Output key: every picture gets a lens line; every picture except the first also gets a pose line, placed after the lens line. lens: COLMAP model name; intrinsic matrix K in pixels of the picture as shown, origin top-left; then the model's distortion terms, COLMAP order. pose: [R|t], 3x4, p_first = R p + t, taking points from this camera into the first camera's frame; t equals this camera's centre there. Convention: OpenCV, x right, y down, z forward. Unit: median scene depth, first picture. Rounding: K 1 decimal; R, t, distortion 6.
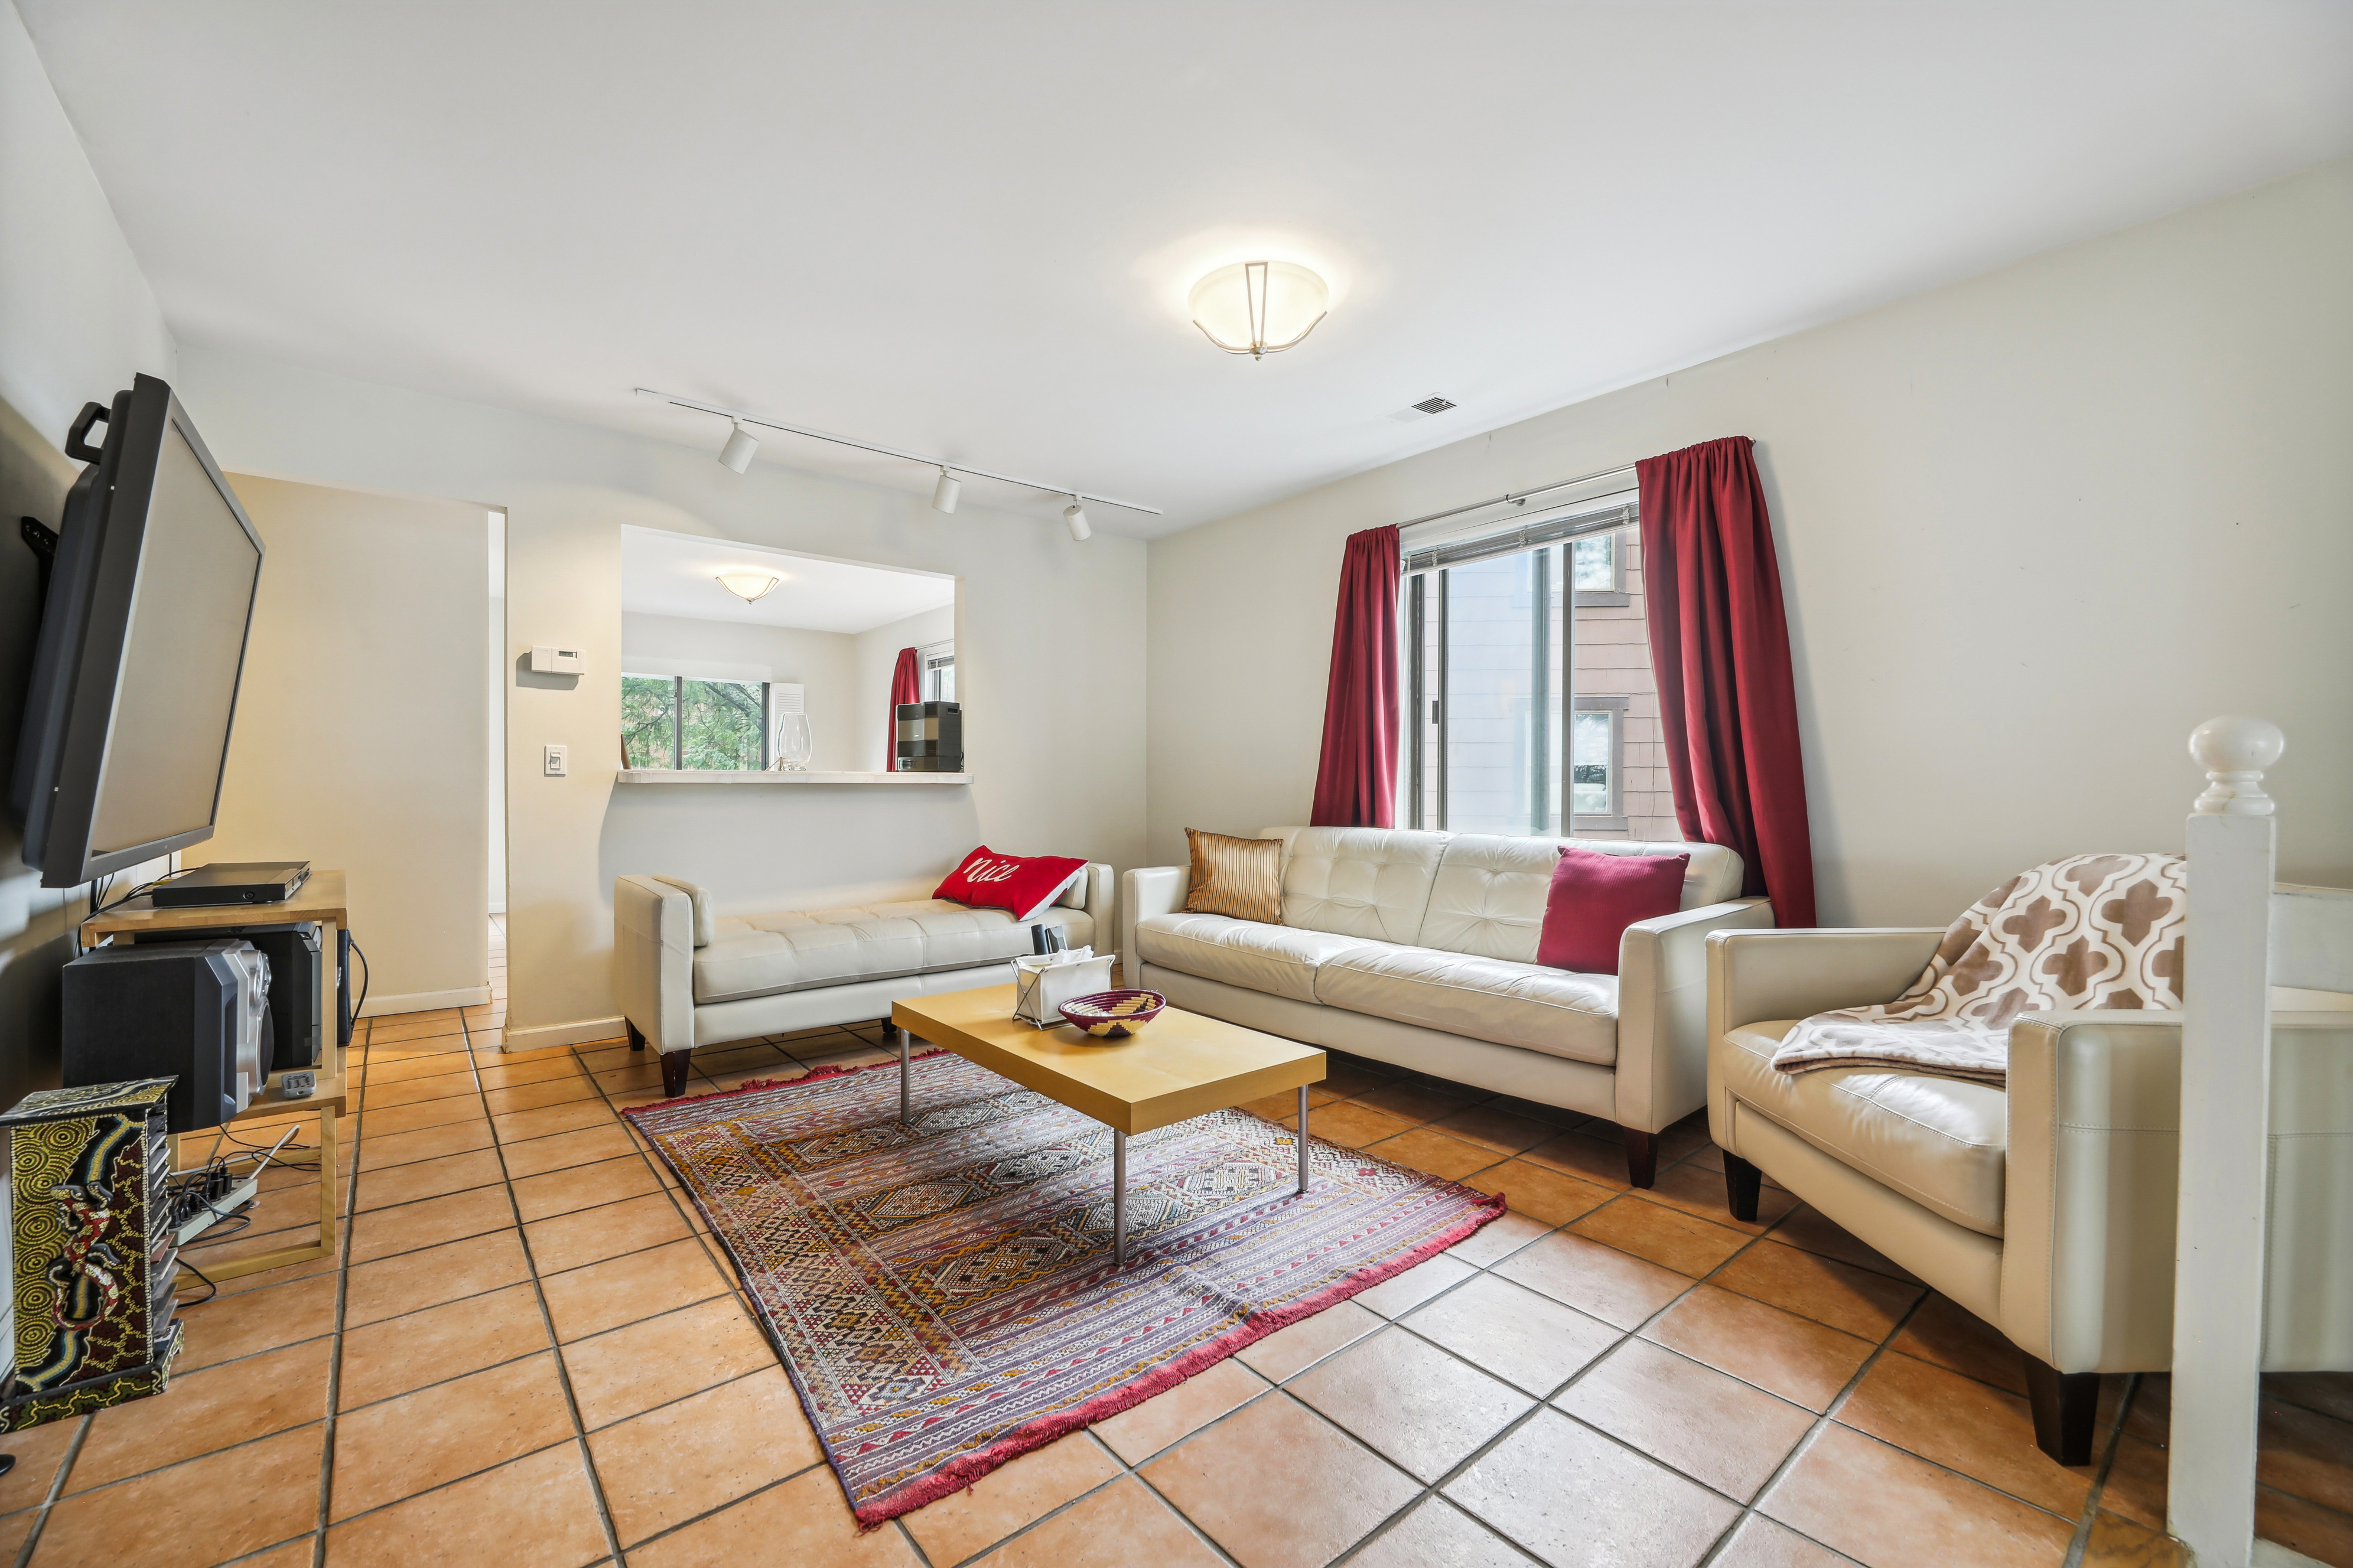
lens RADIAL K [[963.2, 0, 1170.9], [0, 963.2, 775.5], [0, 0, 1]] dist [-0.000155, -0.003555]
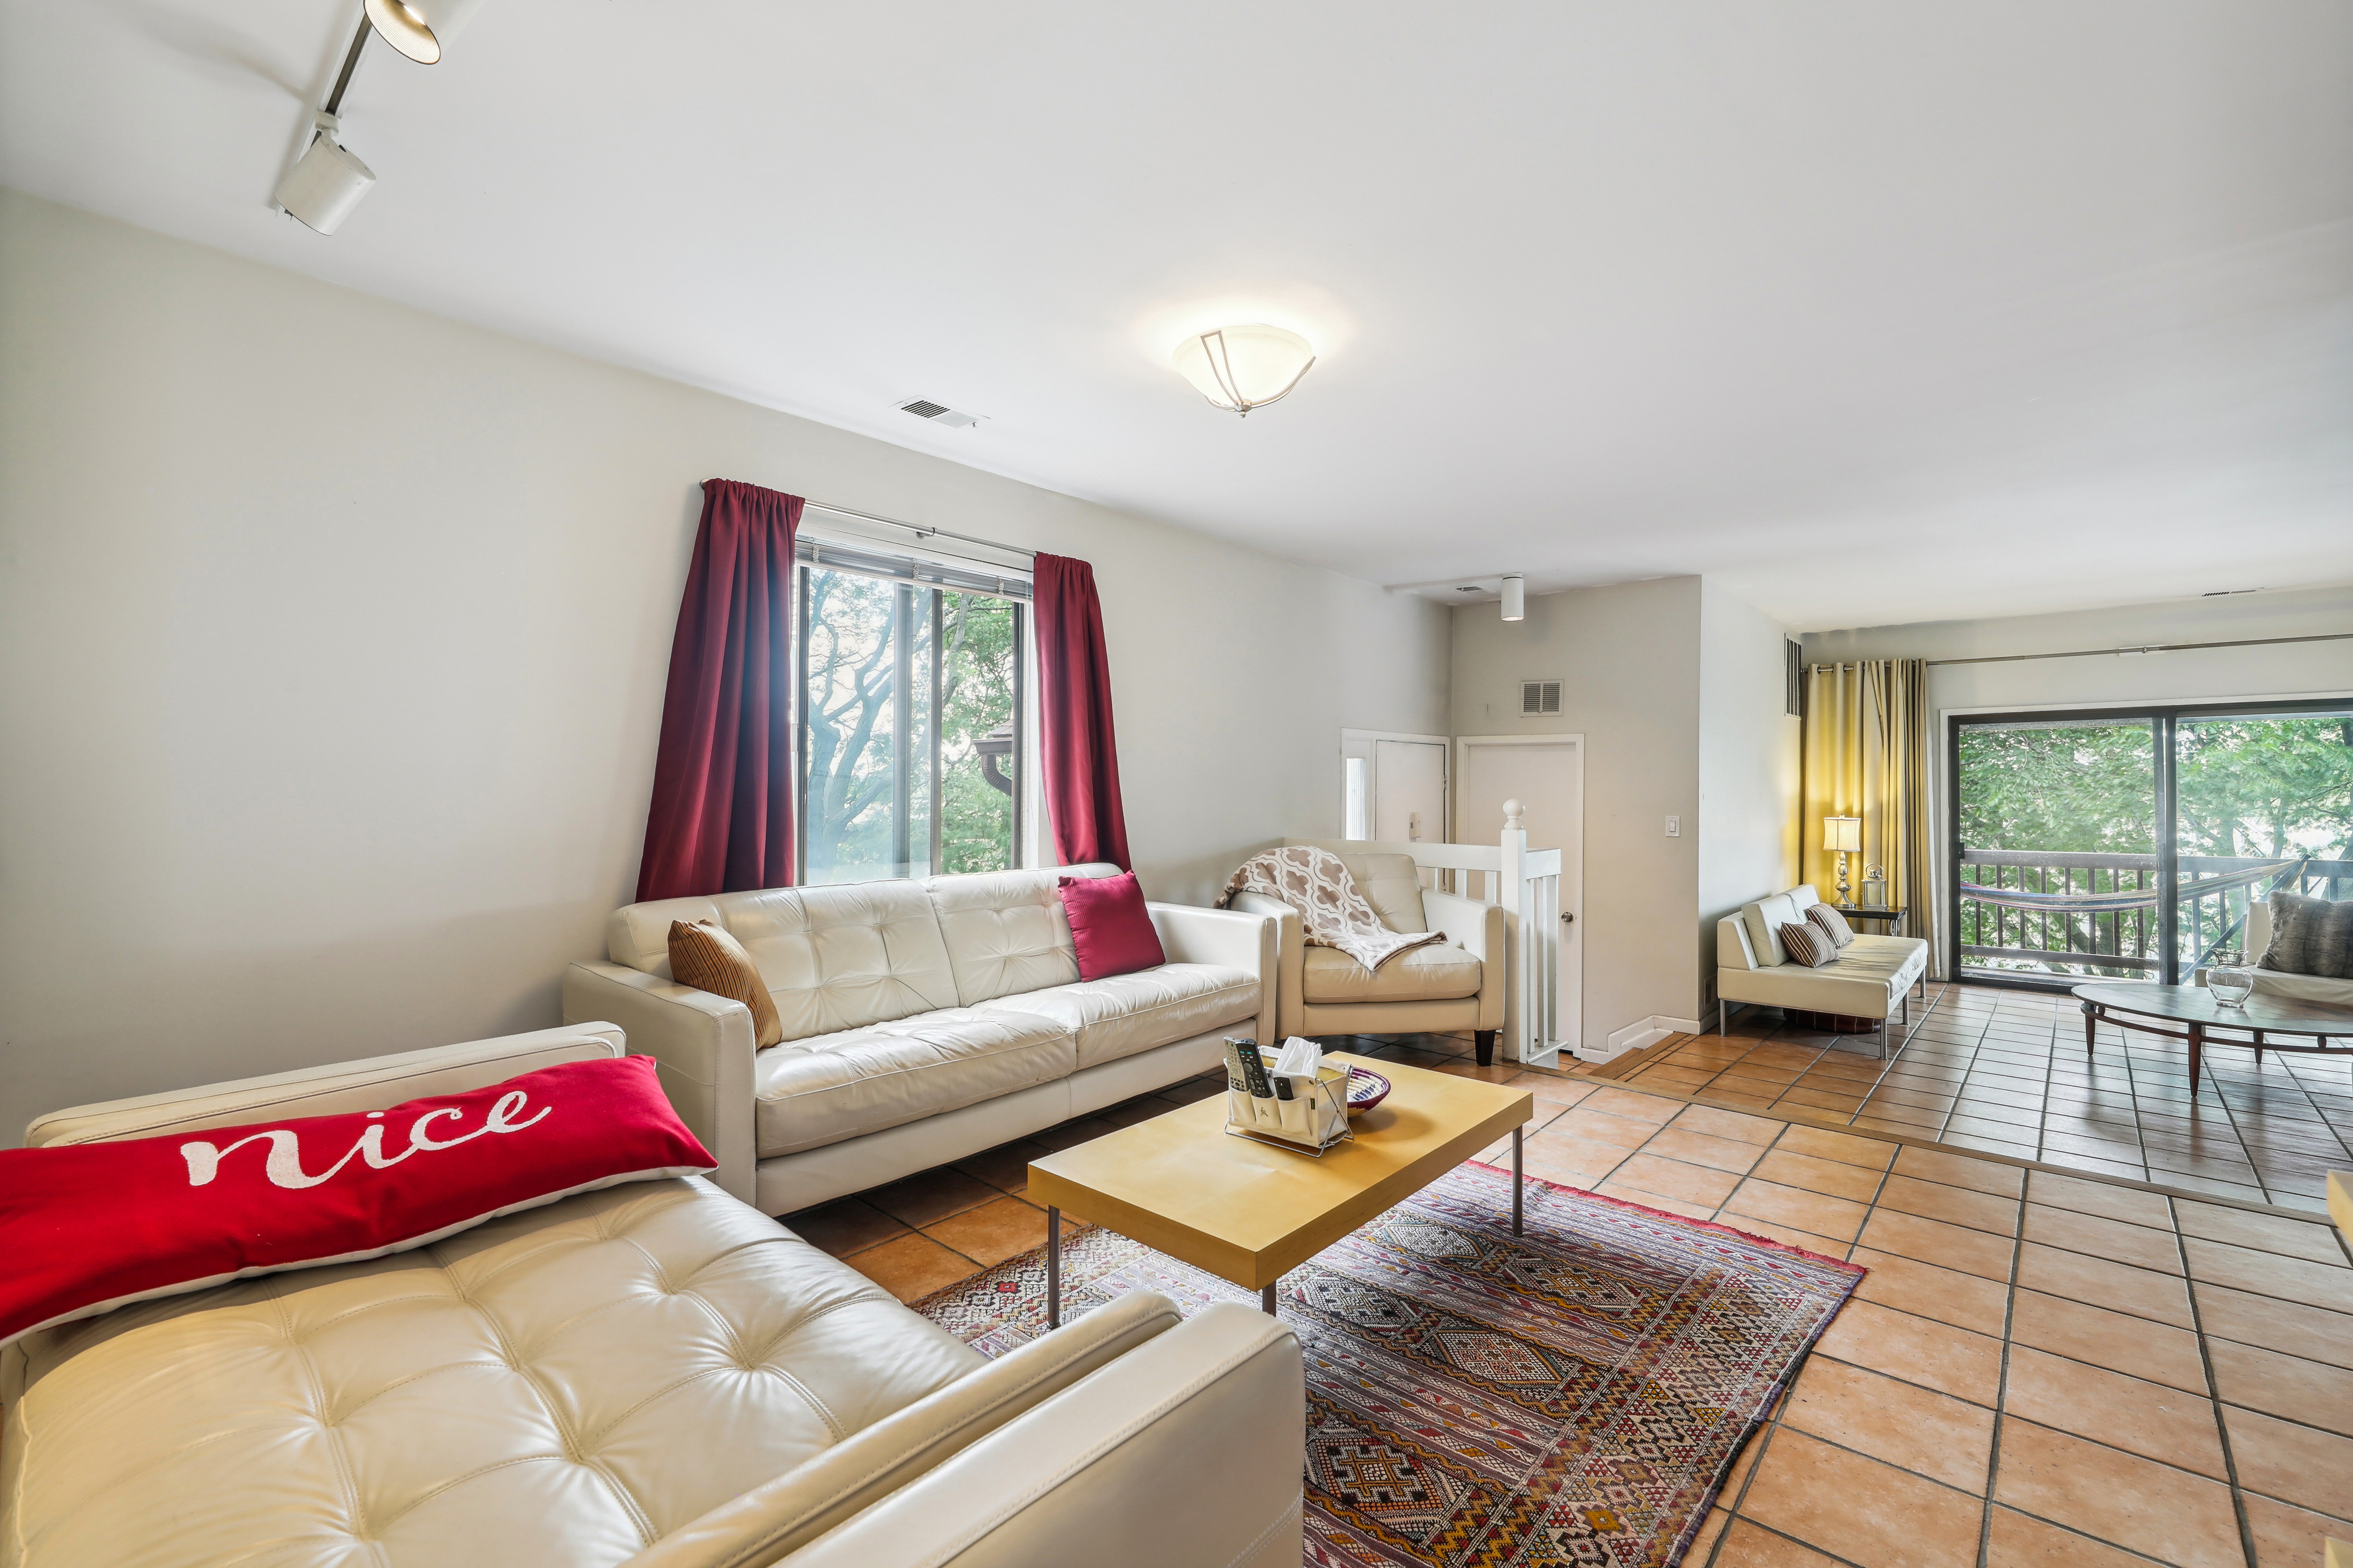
lens RADIAL K [[1008.5, 0, 1165.3], [0, 1008.5, 778.7], [0, 0, 1]] dist [-0.001622, -0.001344]
pose [[-0.157438, 0.003046, 0.987524, -0.942663], [-0.011257, 0.999925, -0.004879, -0.046096], [-0.987465, -0.011885, -0.157392, 1.247114]]
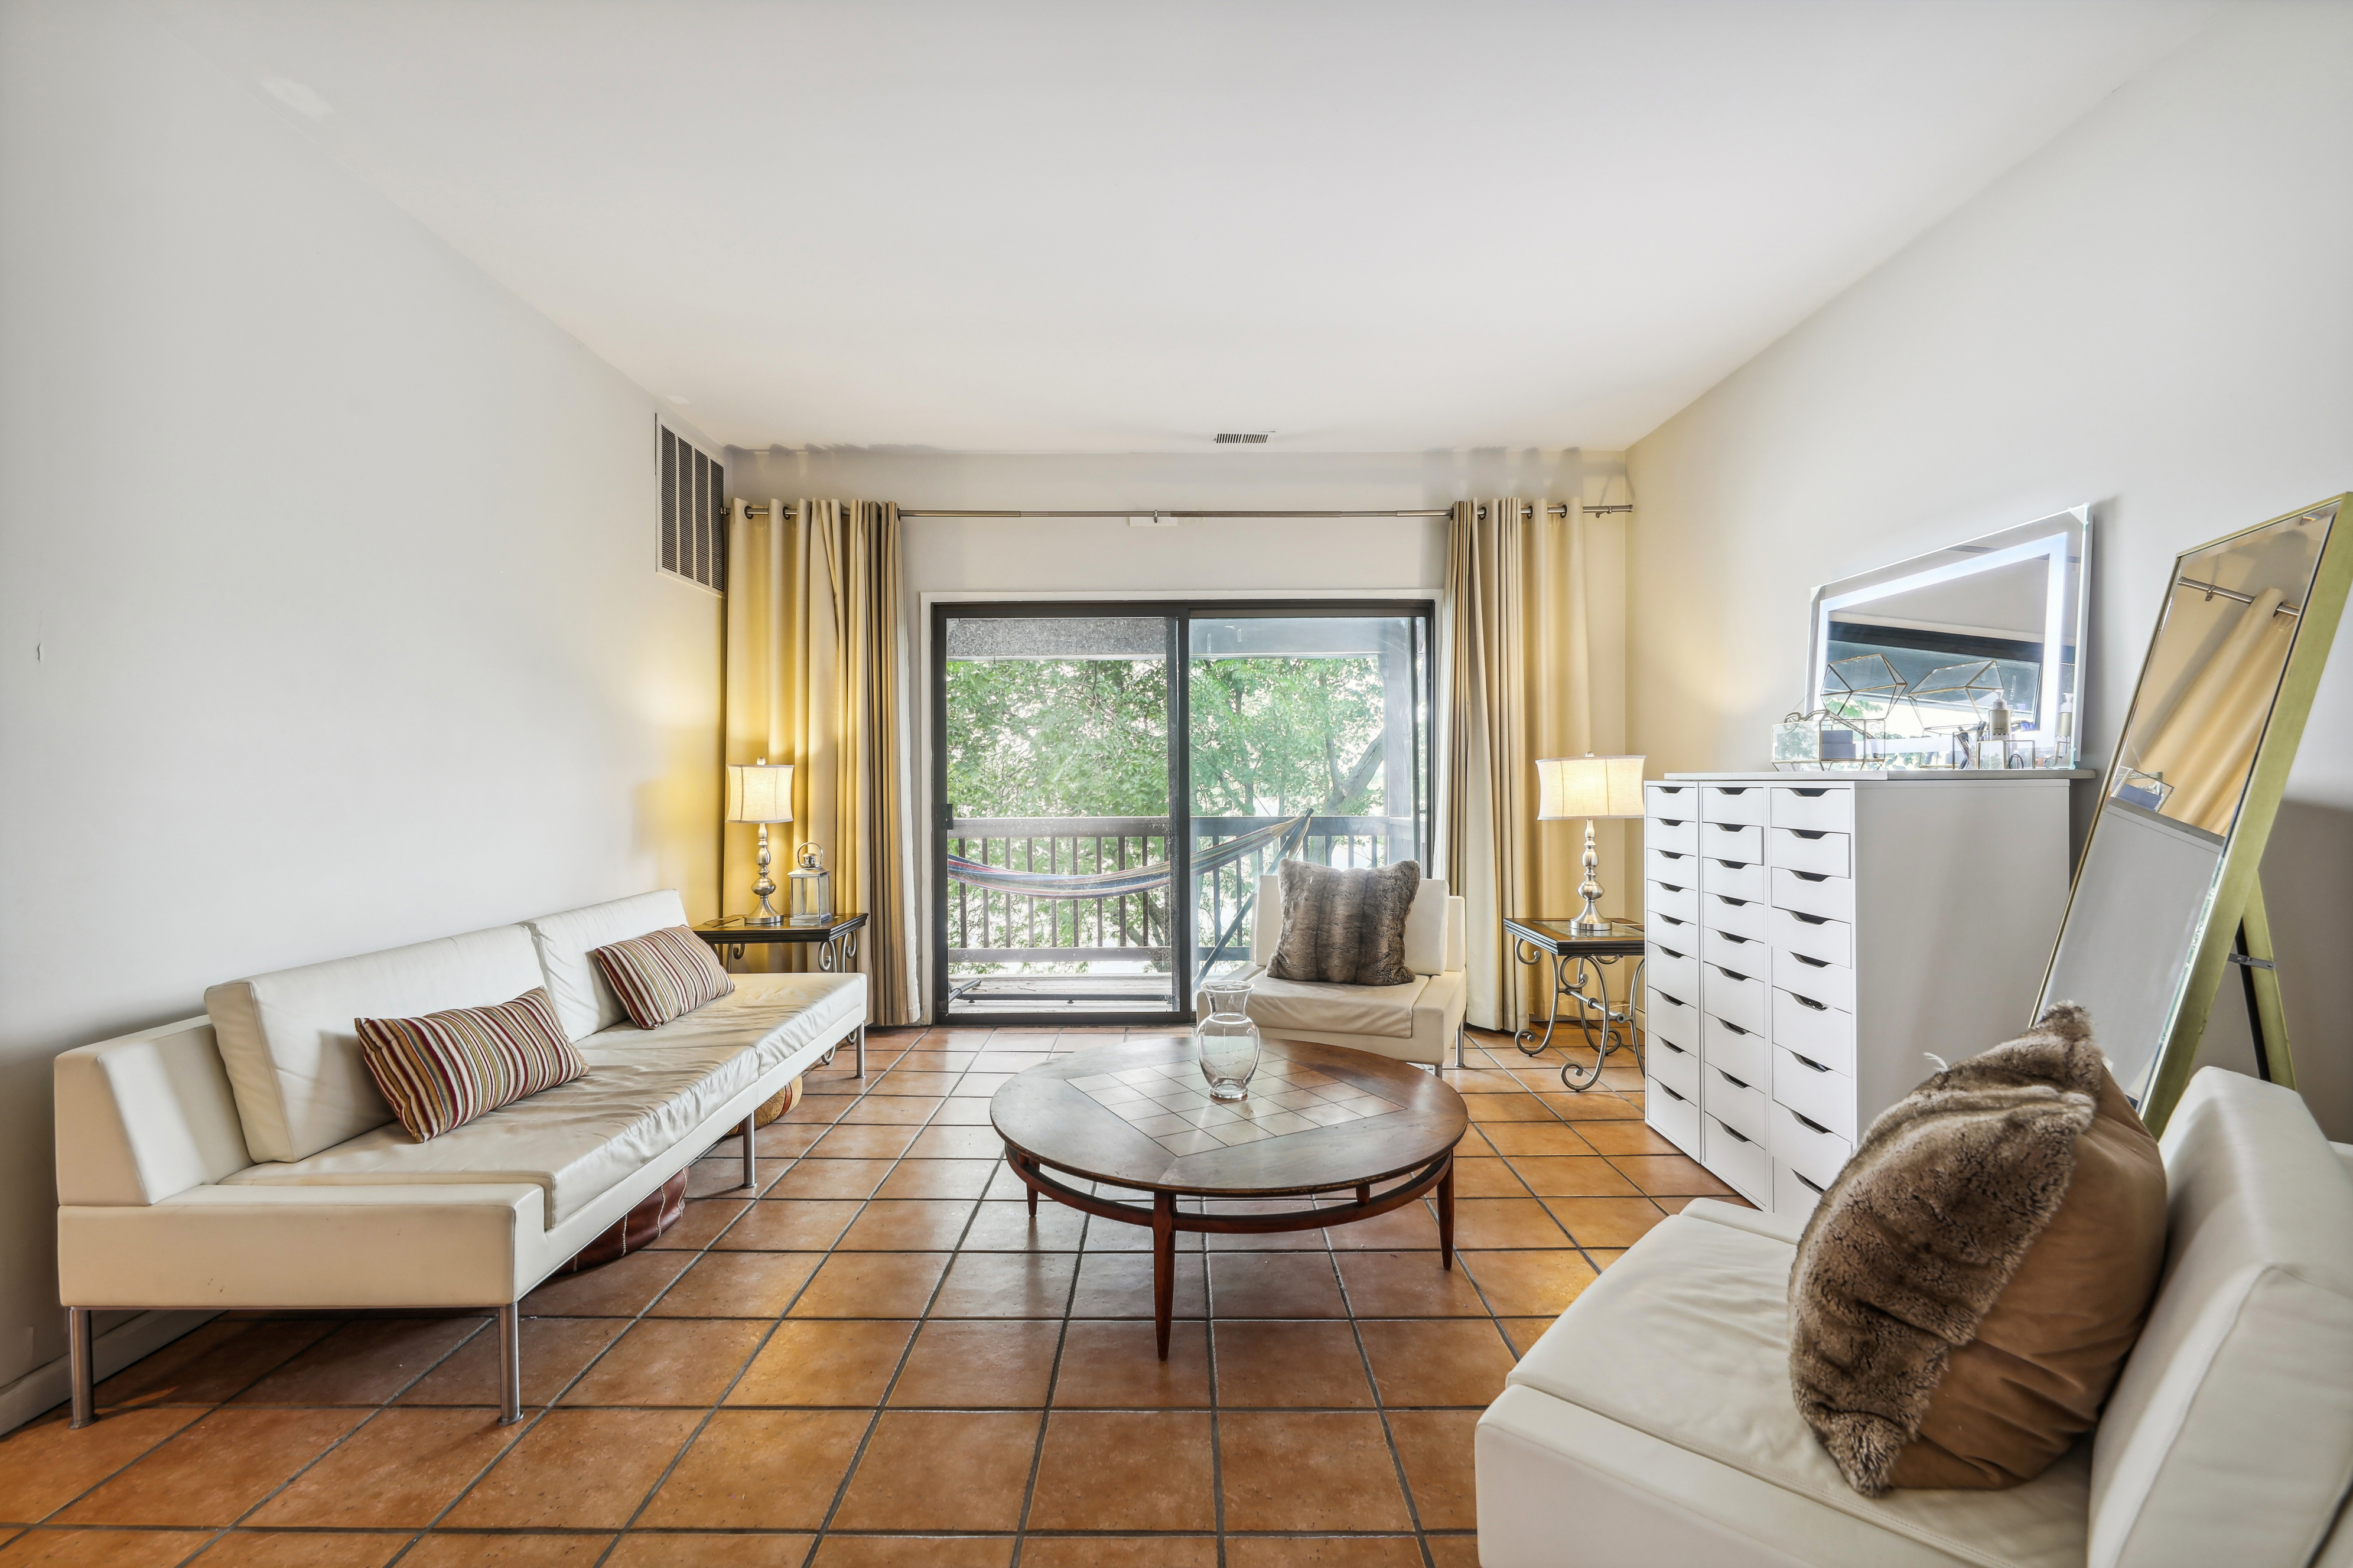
lens RADIAL K [[1008.5, 0, 1179.8], [0, 1008.5, 787.0], [0, 0, 1]] dist [-0.001622, -0.001344]
pose [[-0.781555, -0.007520, 0.623791, 0.029871], [-0.007906, 0.999966, 0.002149, 0.053328], [-0.623787, -0.003253, -0.781588, -0.223634]]
